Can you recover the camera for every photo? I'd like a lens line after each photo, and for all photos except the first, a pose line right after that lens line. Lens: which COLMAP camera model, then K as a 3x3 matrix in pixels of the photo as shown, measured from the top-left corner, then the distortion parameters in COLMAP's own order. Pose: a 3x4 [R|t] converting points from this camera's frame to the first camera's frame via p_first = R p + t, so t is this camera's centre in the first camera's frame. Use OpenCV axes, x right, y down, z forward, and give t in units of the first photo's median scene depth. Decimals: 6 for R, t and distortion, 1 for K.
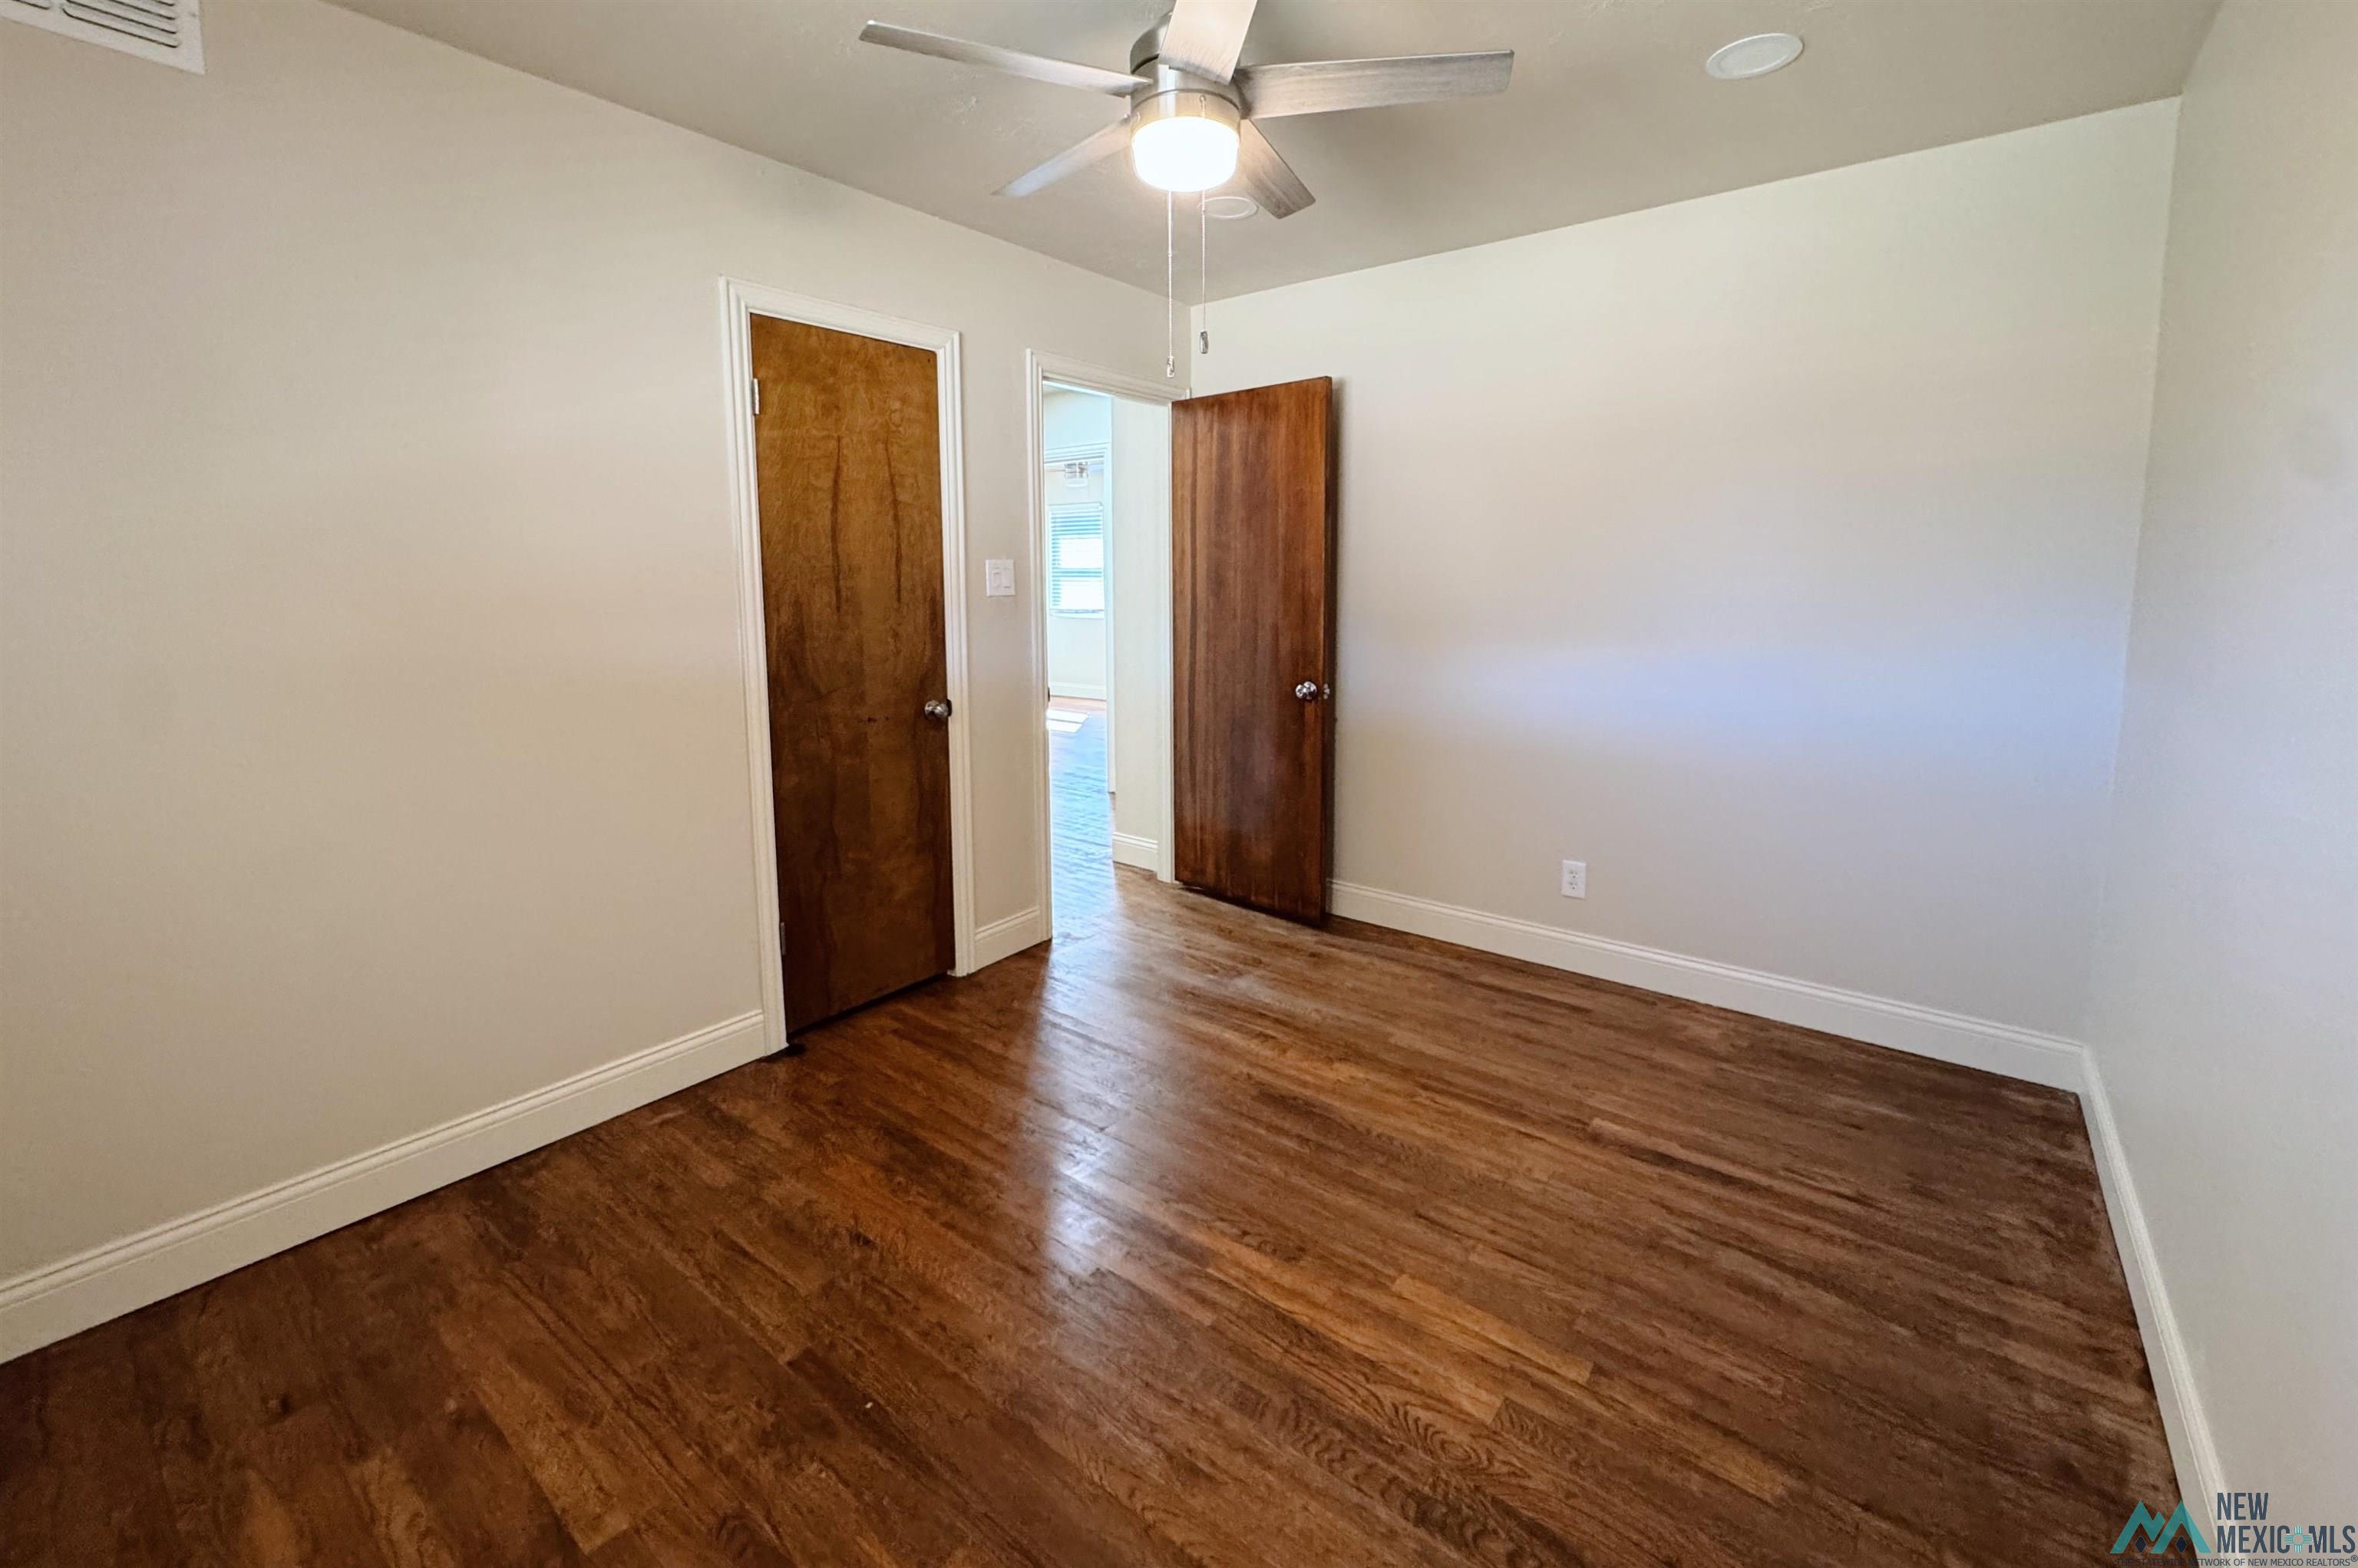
lens RADIAL K [[982.5, 0, 1184.6], [0, 982.5, 678.4], [0, 0, 1]] dist [-0.001481, -0.000019]
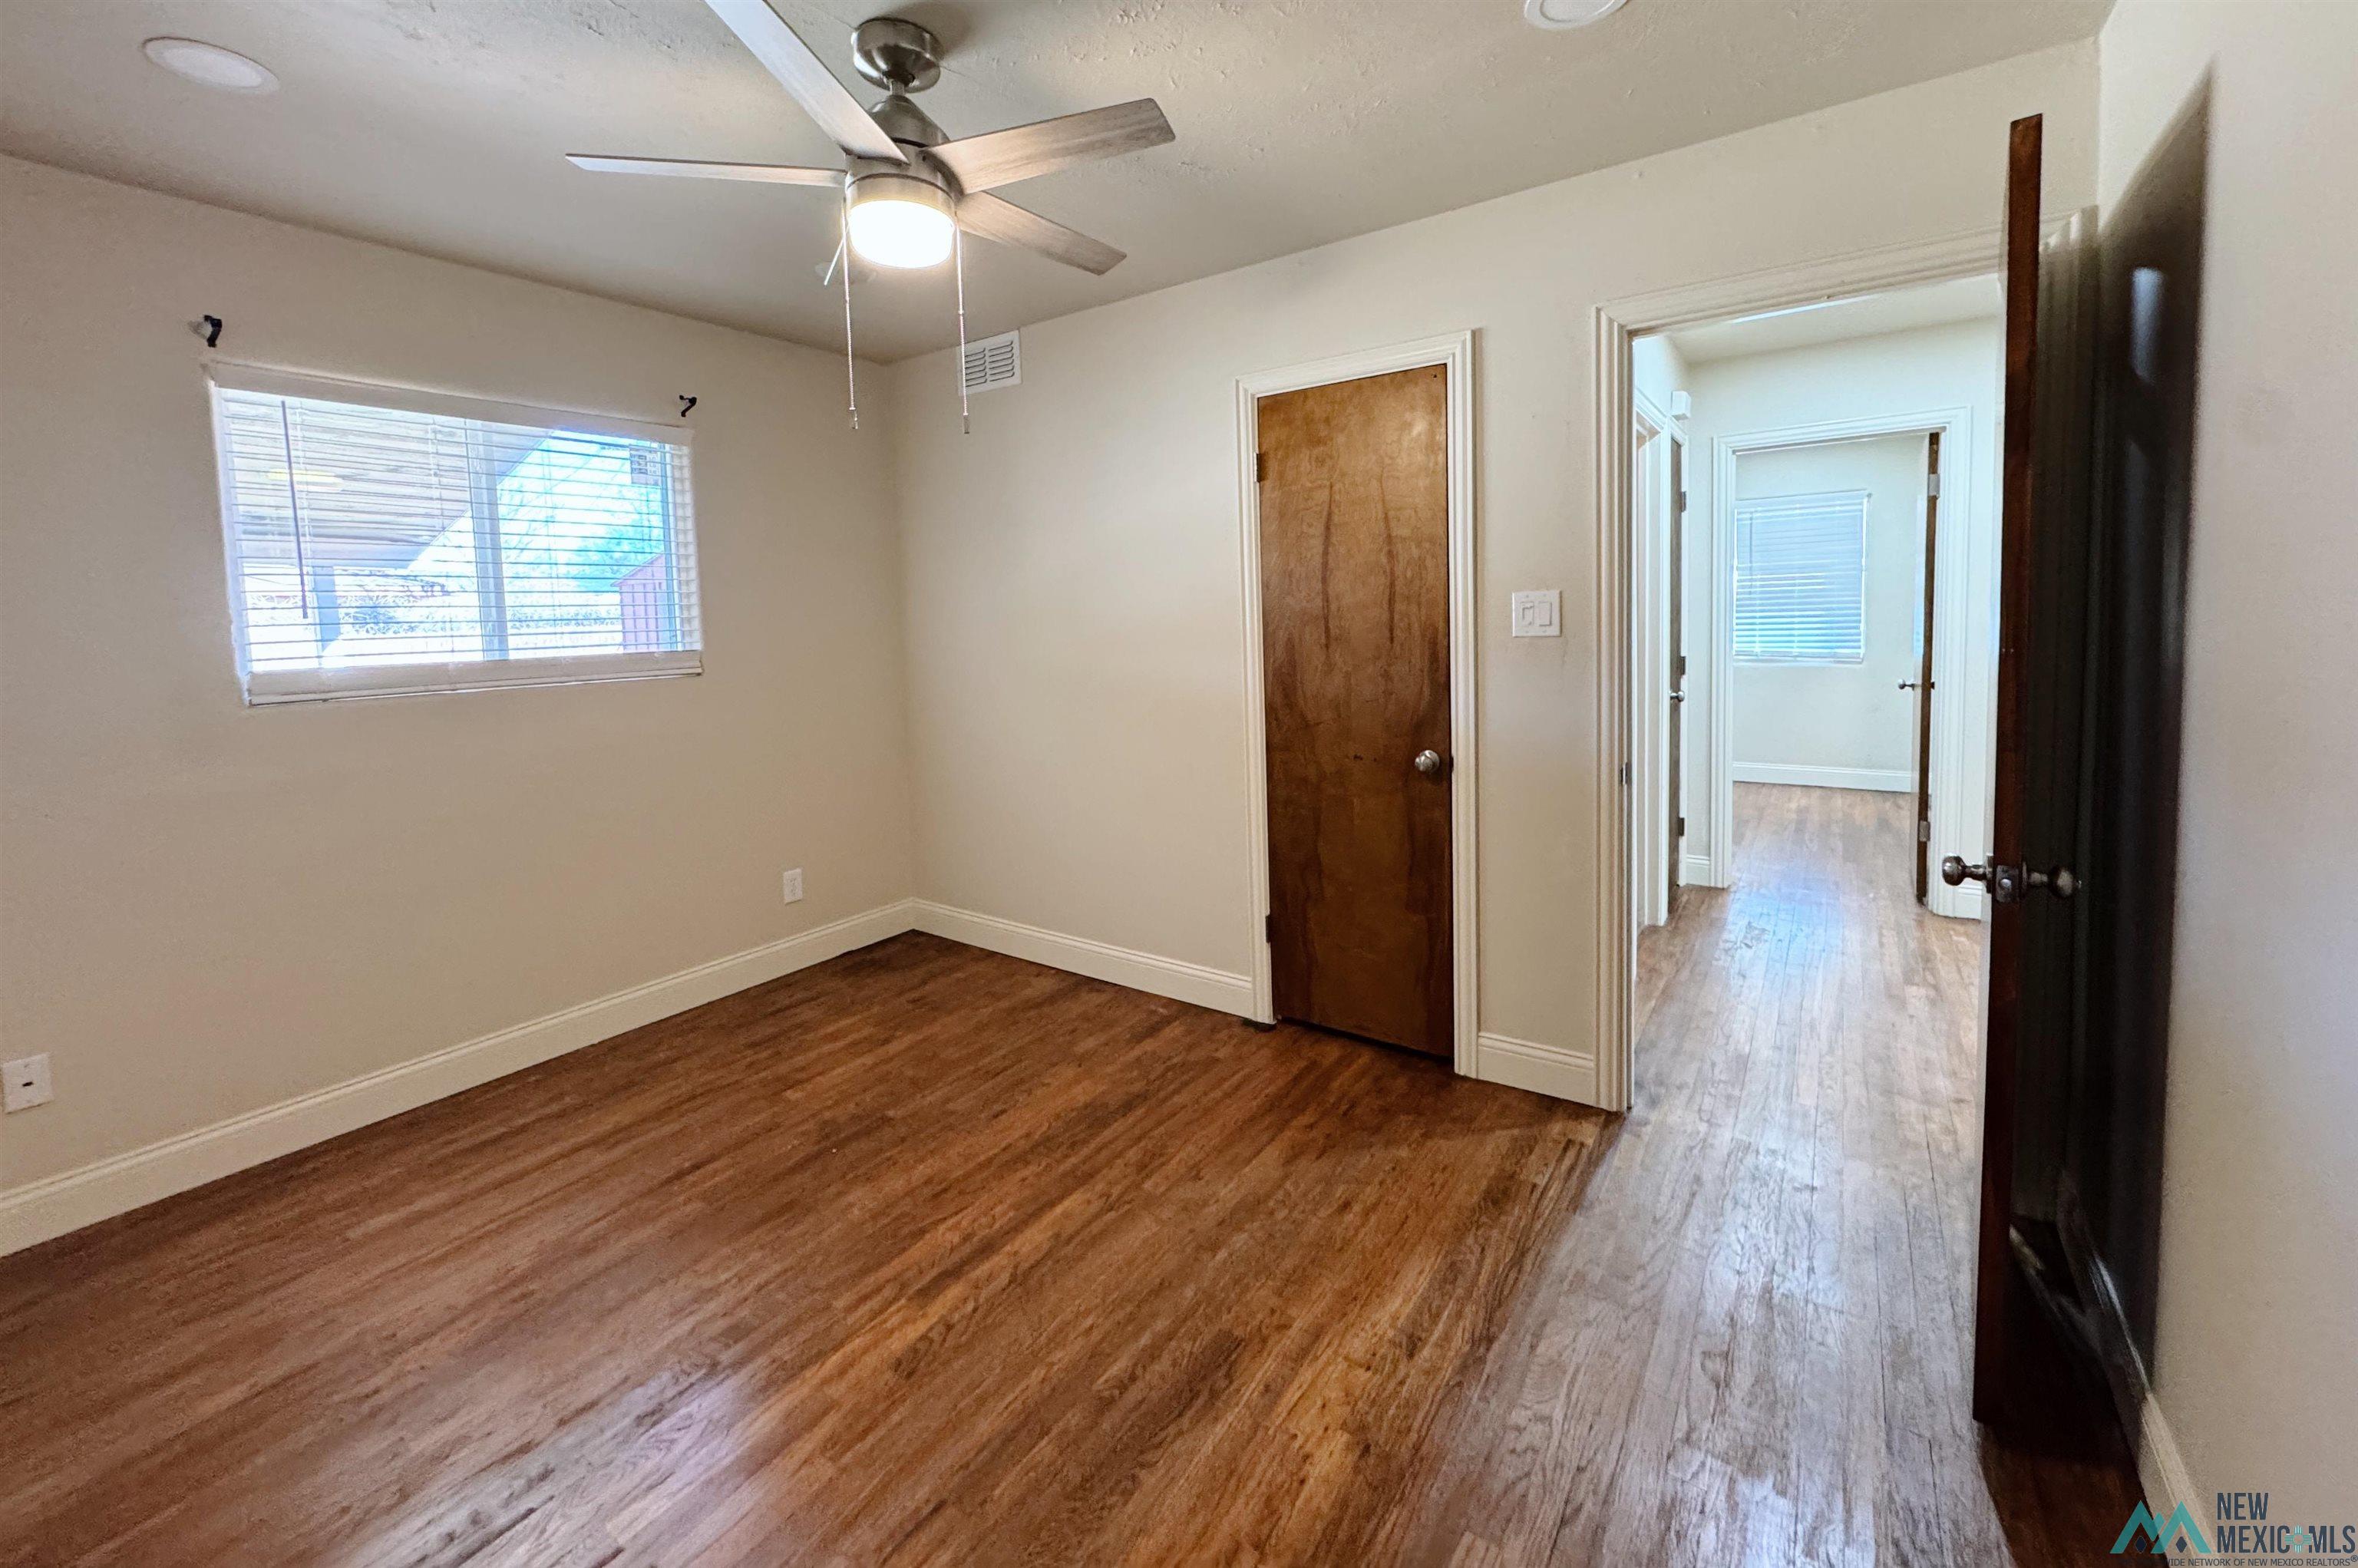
lens RADIAL K [[940.0, 0, 1179.6], [0, 940.0, 677.4], [0, 0, 1]] dist [-0.001126, -0.000090]
pose [[0.049008, 0.066548, -0.996579, 0.720470], [-0.077470, 0.995025, 0.062635, -0.098361], [0.995789, 0.074135, 0.053920, 0.873469]]
